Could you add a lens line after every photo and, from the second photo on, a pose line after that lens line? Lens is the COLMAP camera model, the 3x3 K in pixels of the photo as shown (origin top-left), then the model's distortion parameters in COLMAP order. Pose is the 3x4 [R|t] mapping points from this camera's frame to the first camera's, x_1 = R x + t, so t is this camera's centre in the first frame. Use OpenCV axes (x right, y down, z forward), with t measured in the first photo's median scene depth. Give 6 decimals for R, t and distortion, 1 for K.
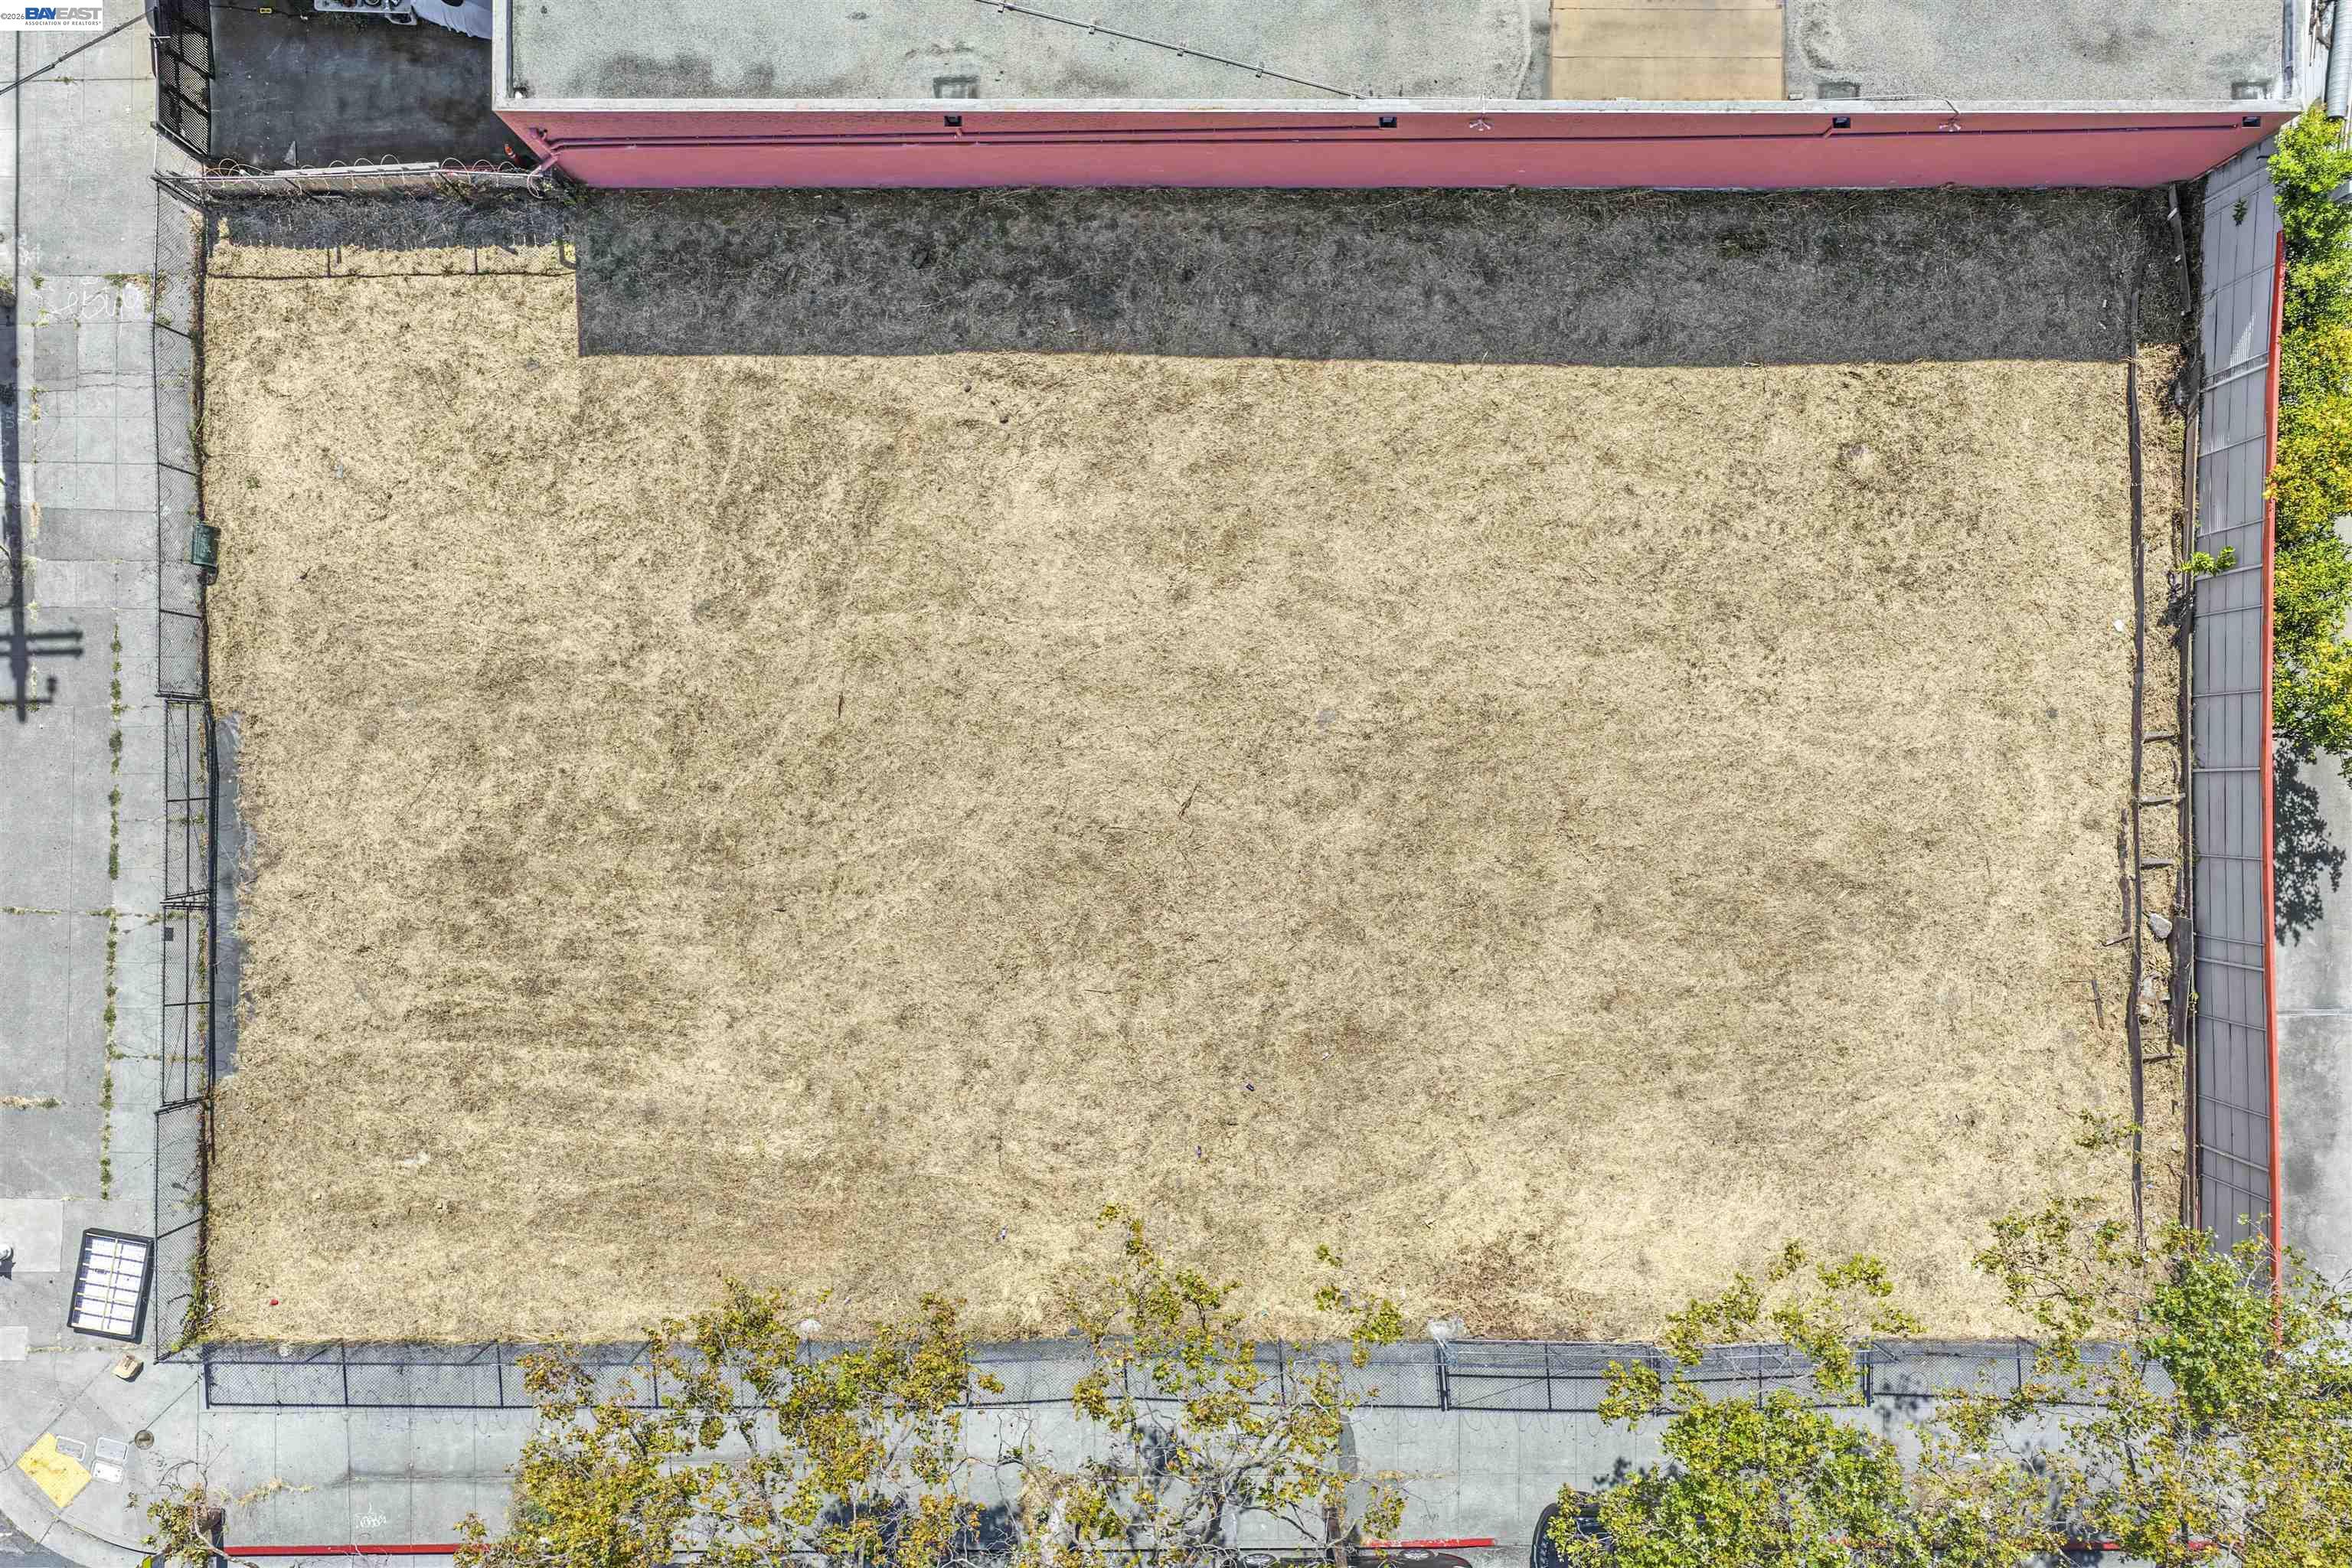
lens RADIAL K [[1996.5, 0, 1173.1], [0, 1996.5, 824.3], [0, 0, 1]] dist [-0.007014, 0.028094]
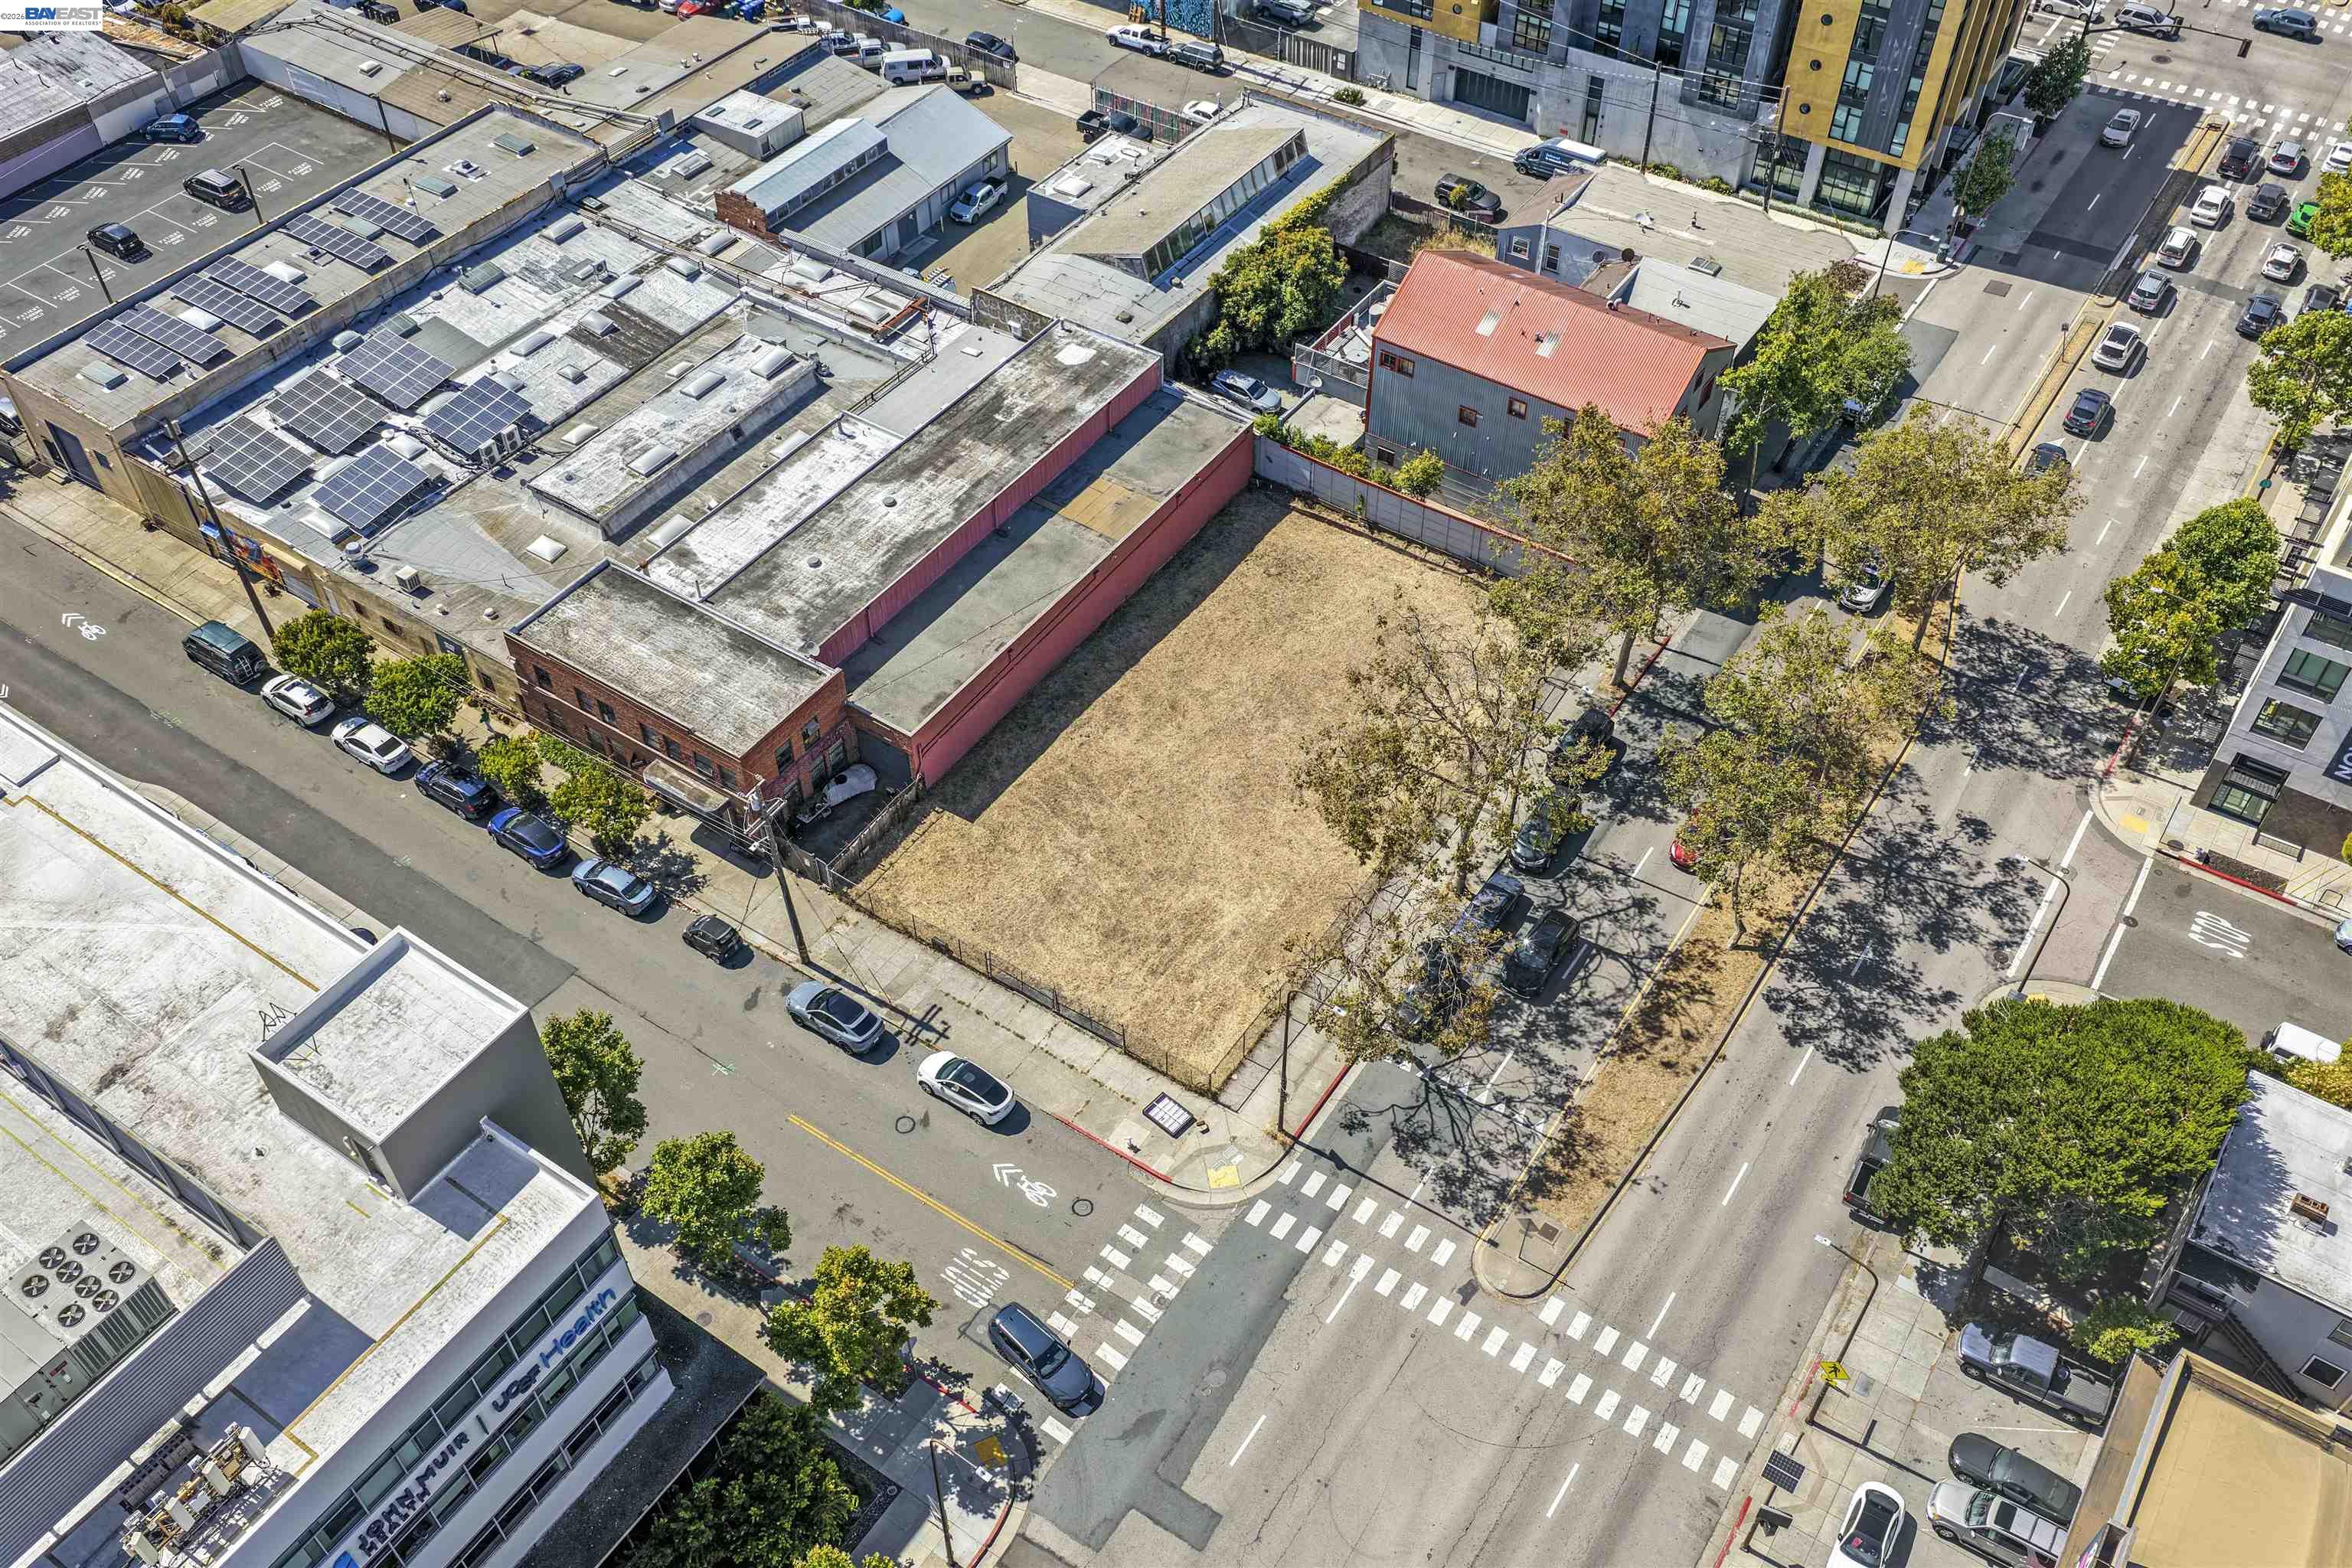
lens RADIAL K [[1996.5, 0, 1178.1], [0, 1996.5, 785.2], [0, 0, 1]] dist [-0.007014, 0.028094]
pose [[0.560115, -0.603383, 0.567627, -1.574665], [0.828346, 0.399123, -0.393120, 0.973868], [0.010649, 0.690384, 0.723364, -0.887708]]
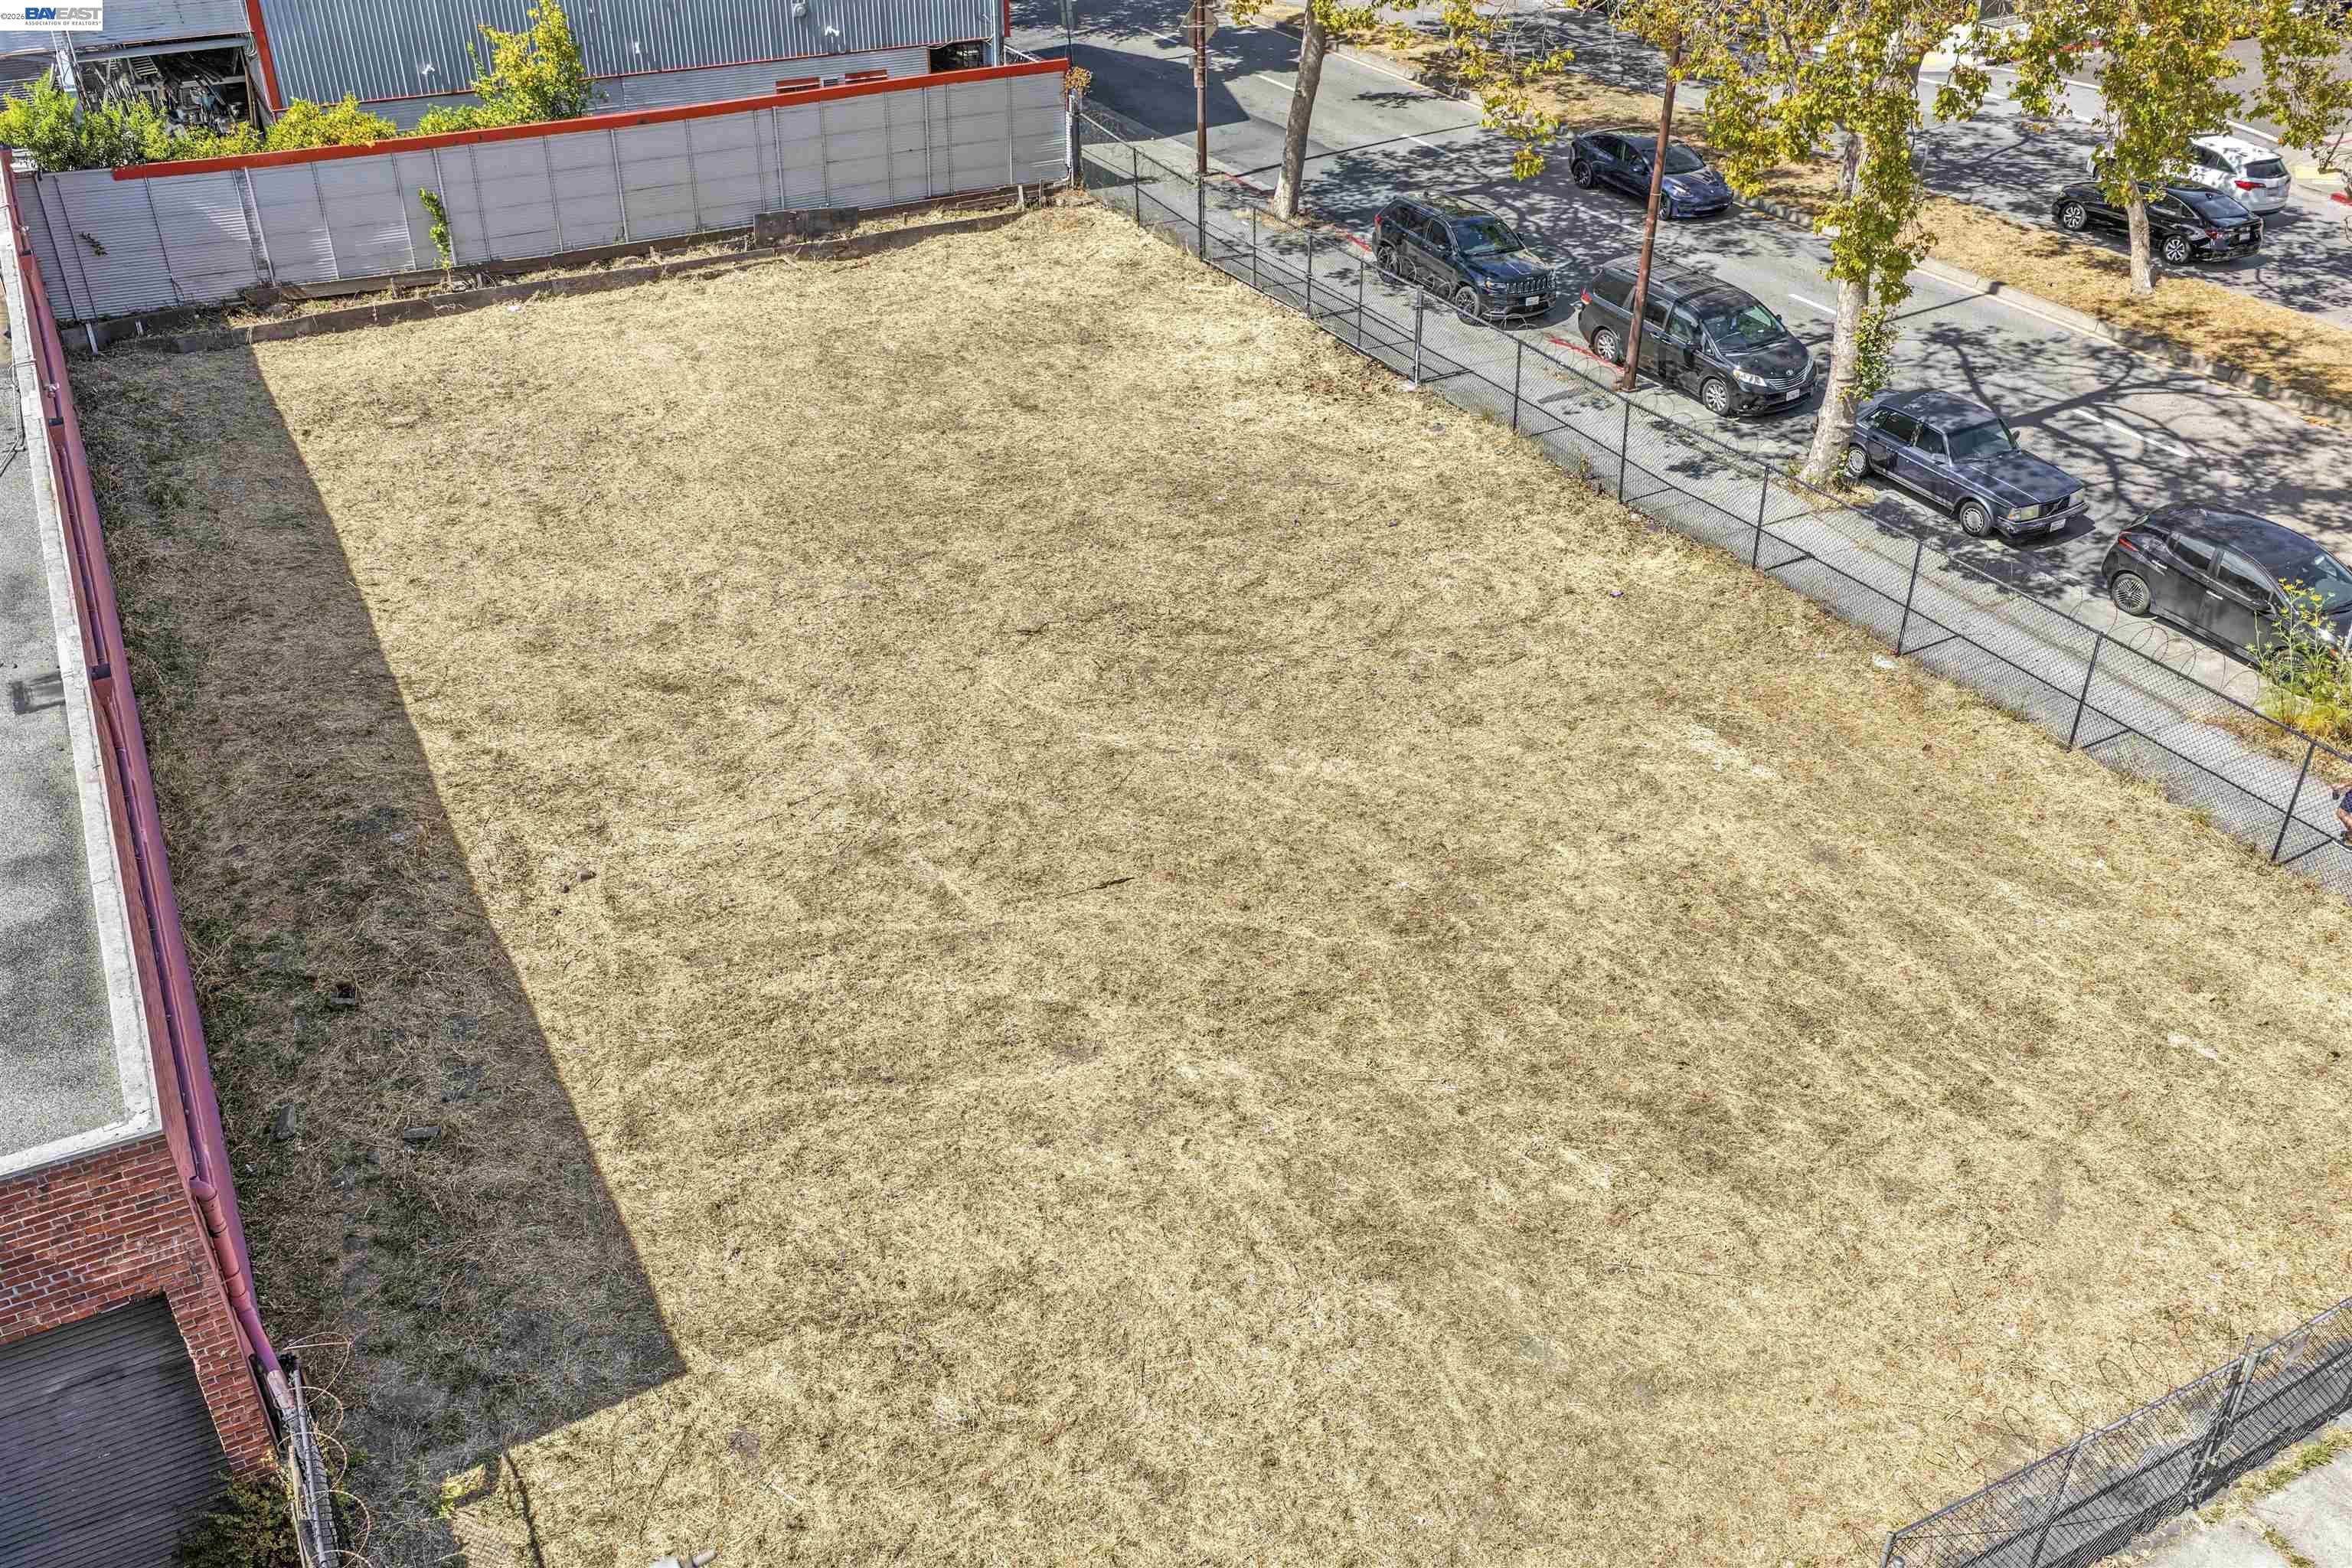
lens RADIAL K [[1996.5, 0, 1184.5], [0, 1996.5, 753.1], [0, 0, 1]] dist [-0.007014, 0.028094]
pose [[-0.480236, -0.461604, 0.745852, -0.623045], [0.877134, -0.249871, 0.410122, -0.286201], [-0.002947, 0.851168, 0.524886, 0.639179]]
